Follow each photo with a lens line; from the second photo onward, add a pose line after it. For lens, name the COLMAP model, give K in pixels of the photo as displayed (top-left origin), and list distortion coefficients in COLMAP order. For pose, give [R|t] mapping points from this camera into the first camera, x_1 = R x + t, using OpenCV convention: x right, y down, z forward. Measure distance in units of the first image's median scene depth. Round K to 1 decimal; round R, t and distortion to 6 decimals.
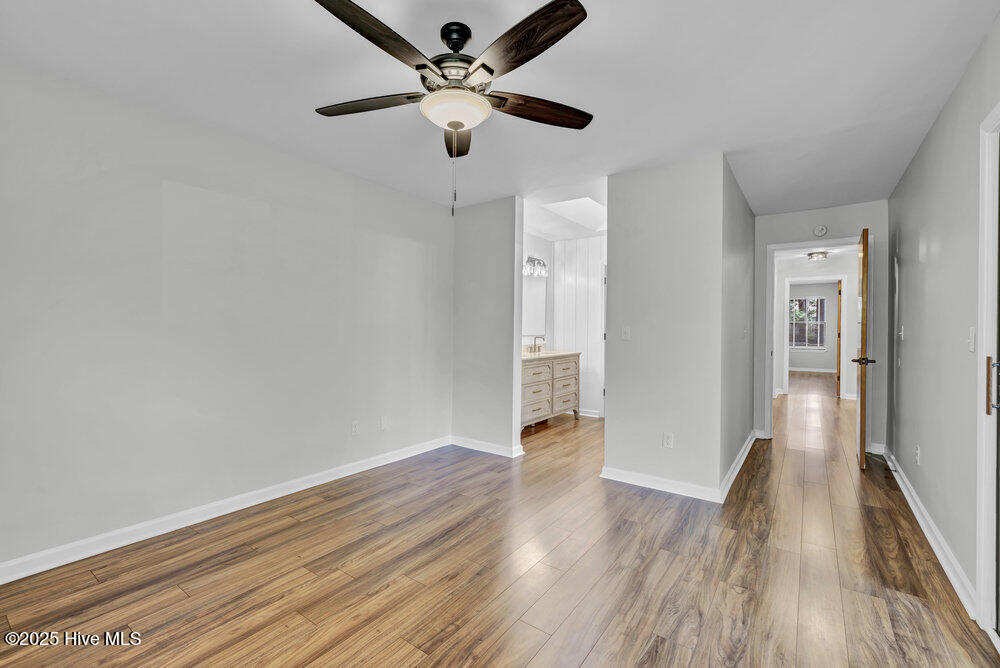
lens RADIAL K [[433.6, 0, 494.3], [0, 433.6, 331.8], [0, 0, 1]] dist [-0.000214, 0.000064]
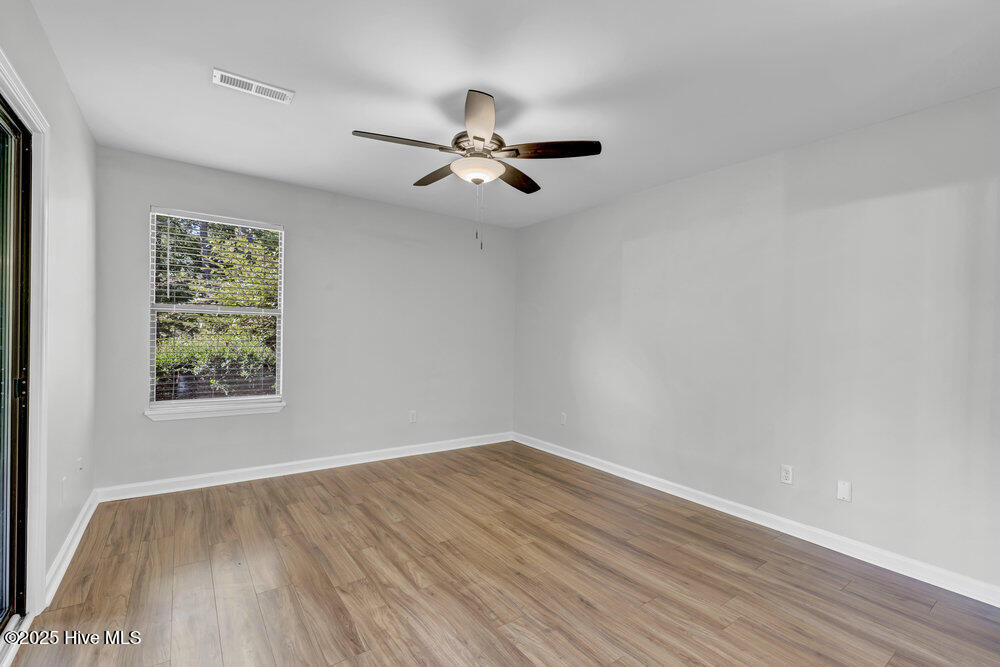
lens RADIAL K [[433.6, 0, 494.3], [0, 433.6, 331.3], [0, 0, 1]] dist [-0.000214, 0.000064]
pose [[-0.312784, -0.019624, -0.949622, 0.725601], [-0.029623, 0.999502, -0.010898, -0.009865], [0.949362, 0.024722, -0.313209, 0.925385]]
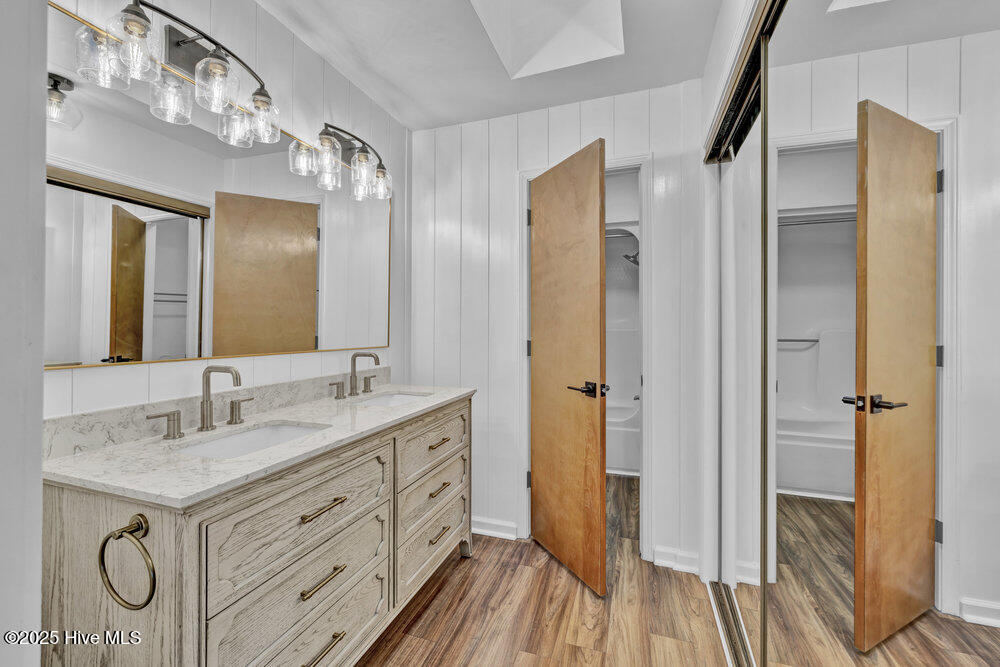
lens RADIAL K [[425.3, 0, 493.9], [0, 425.3, 326.0], [0, 0, 1]] dist [-0.003801, -0.000792]
pose [[0.958600, -0.002798, 0.284742, 0.206616], [0.005657, 0.999942, -0.009218, -0.013325], [-0.284699, 0.010447, 0.958560, 1.220058]]
